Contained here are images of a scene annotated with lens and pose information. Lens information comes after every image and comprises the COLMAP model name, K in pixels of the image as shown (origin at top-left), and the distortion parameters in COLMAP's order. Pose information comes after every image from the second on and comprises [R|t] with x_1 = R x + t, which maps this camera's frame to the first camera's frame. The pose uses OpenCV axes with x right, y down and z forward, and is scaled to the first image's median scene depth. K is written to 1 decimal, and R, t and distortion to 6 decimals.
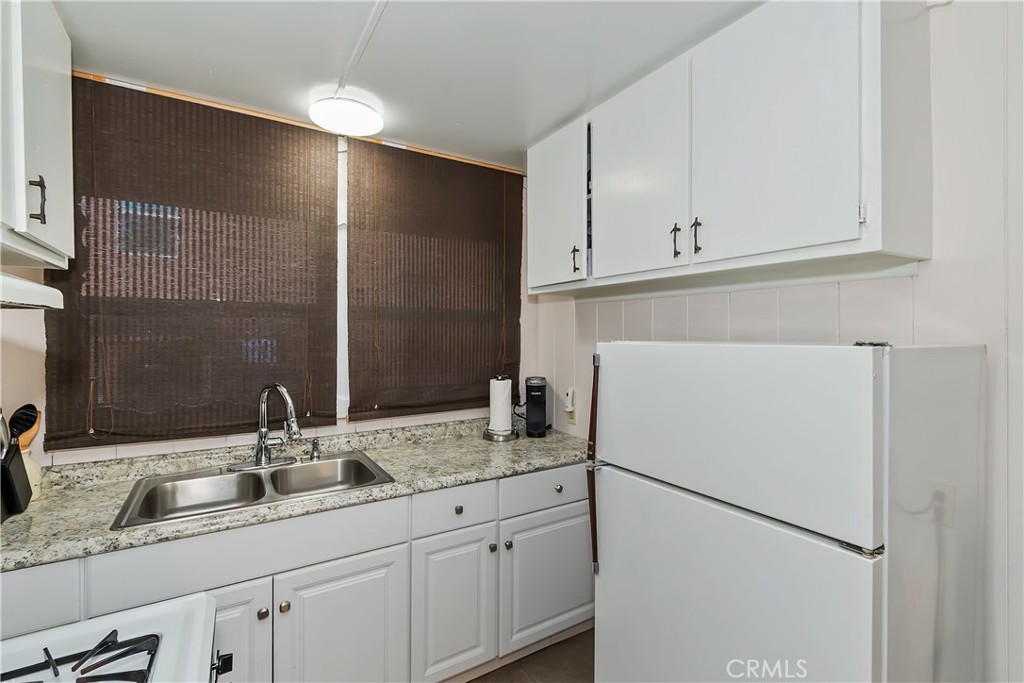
lens RADIAL K [[452.6, 0, 509.3], [0, 452.6, 338.1], [0, 0, 1]] dist [0.001700, -0.000369]
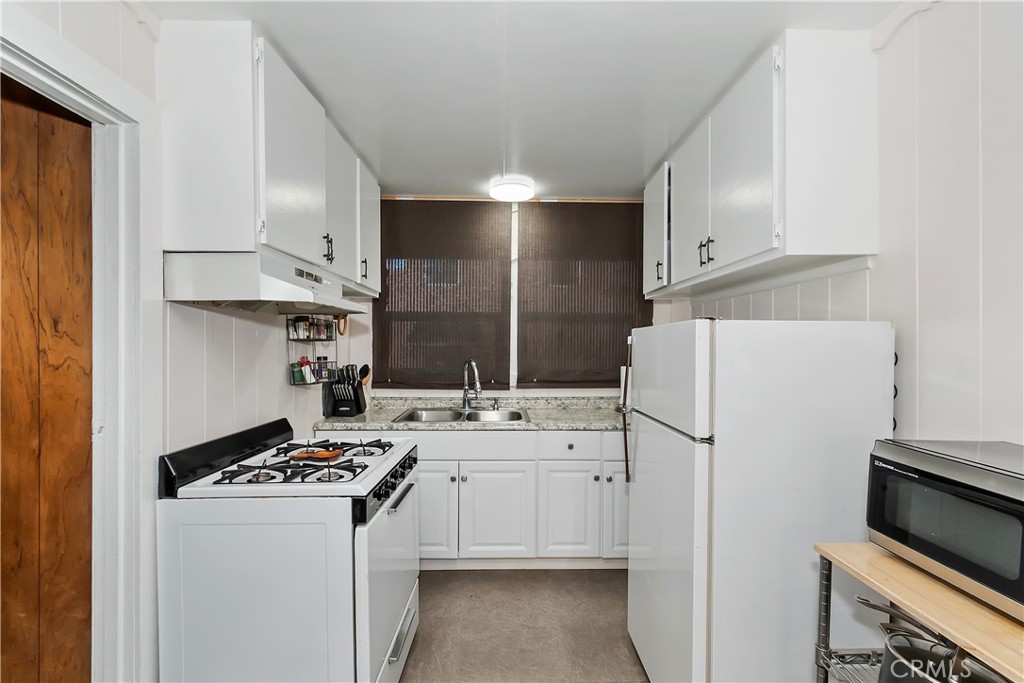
lens RADIAL K [[442.2, 0, 516.4], [0, 442.2, 346.1], [0, 0, 1]] dist [0.001043, -0.000025]
pose [[0.870766, 0.003186, -0.491687, 0.400847], [-0.004927, 0.999985, -0.002246, 0.048011], [0.491673, 0.004378, 0.870769, -0.318361]]
